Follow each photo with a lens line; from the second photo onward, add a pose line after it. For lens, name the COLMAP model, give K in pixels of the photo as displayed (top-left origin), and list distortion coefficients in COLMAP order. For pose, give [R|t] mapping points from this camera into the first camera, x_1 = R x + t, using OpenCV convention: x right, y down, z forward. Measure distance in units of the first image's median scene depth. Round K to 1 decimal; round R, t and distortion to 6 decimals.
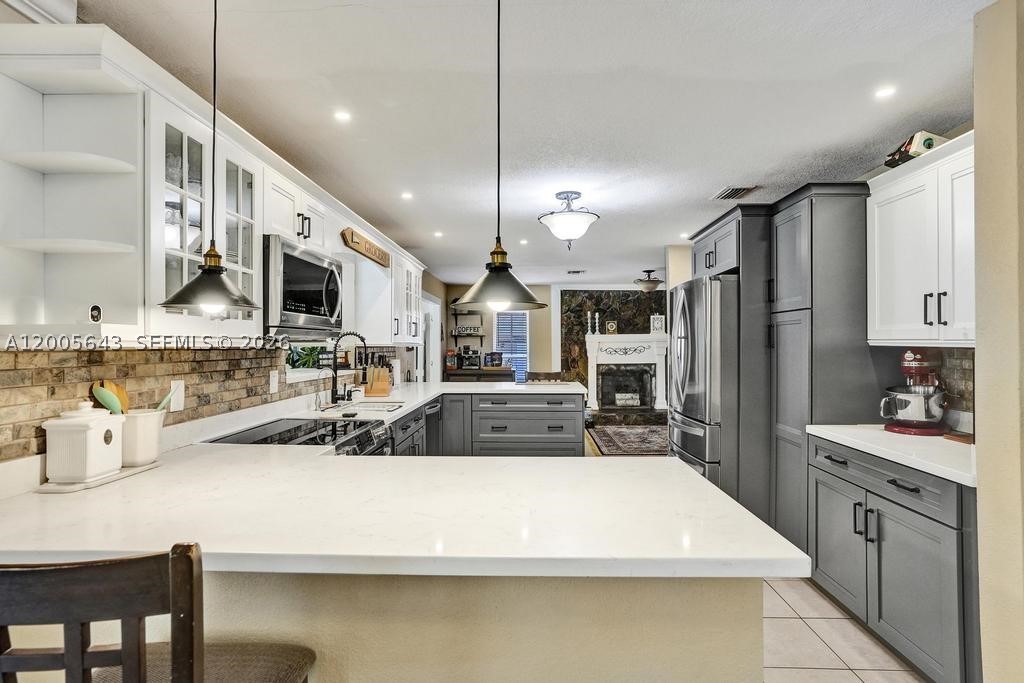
lens RADIAL K [[527.9, 0, 513.5], [0, 527.9, 343.0], [0, 0, 1]] dist [-0.053803, 0.031357]
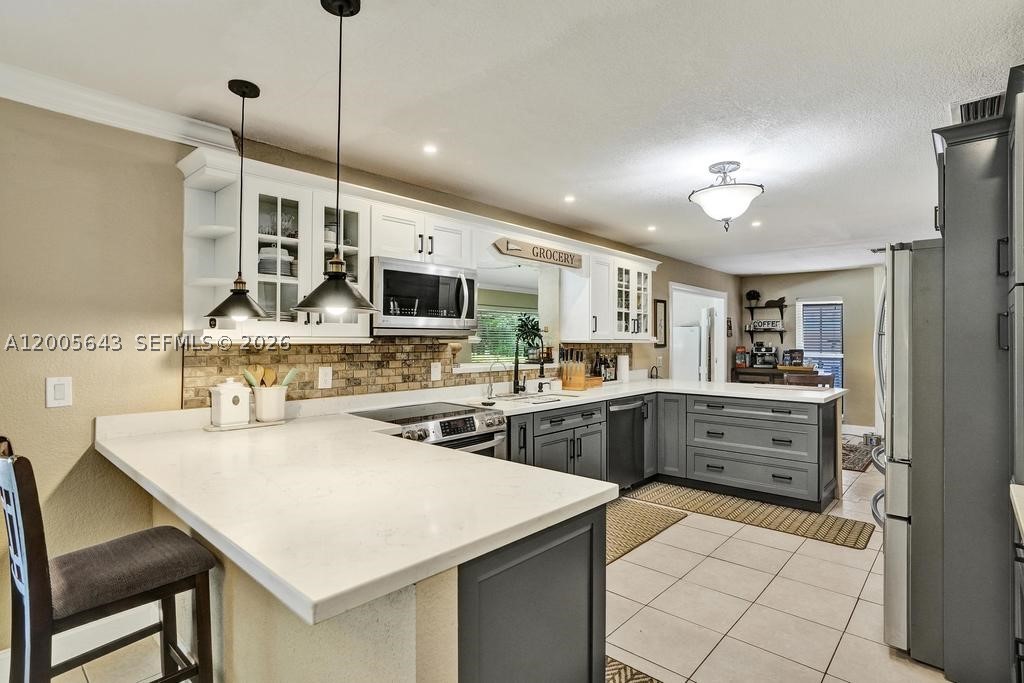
lens RADIAL K [[510.0, 0, 518.0], [0, 510.0, 339.4], [0, 0, 1]] dist [-0.051967, 0.027095]
pose [[0.766037, 0.003029, -0.642790, 0.152103], [-0.001027, 0.999993, 0.003489, -0.001880], [0.642796, -0.002012, 0.766035, 0.066679]]
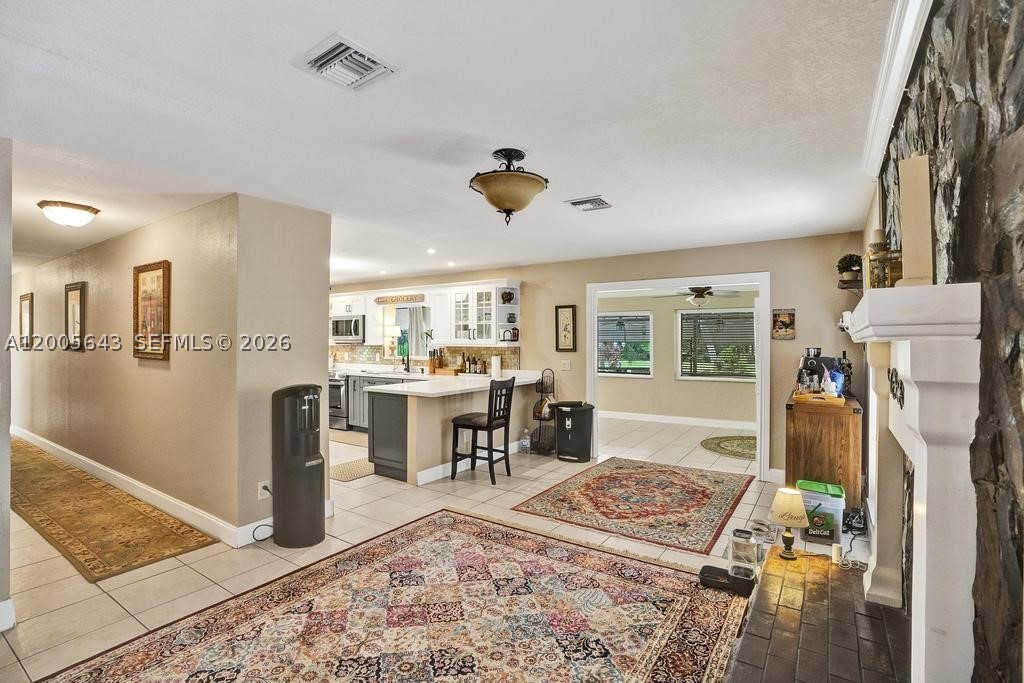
lens RADIAL K [[474.0, 0, 515.6], [0, 474.0, 333.3], [0, 0, 1]] dist [-0.058051, 0.023176]
pose [[-0.521977, -0.012491, -0.852868, 0.453946], [0.004797, 0.999834, -0.017579, -0.003308], [0.852946, -0.013268, -0.521831, 0.994202]]
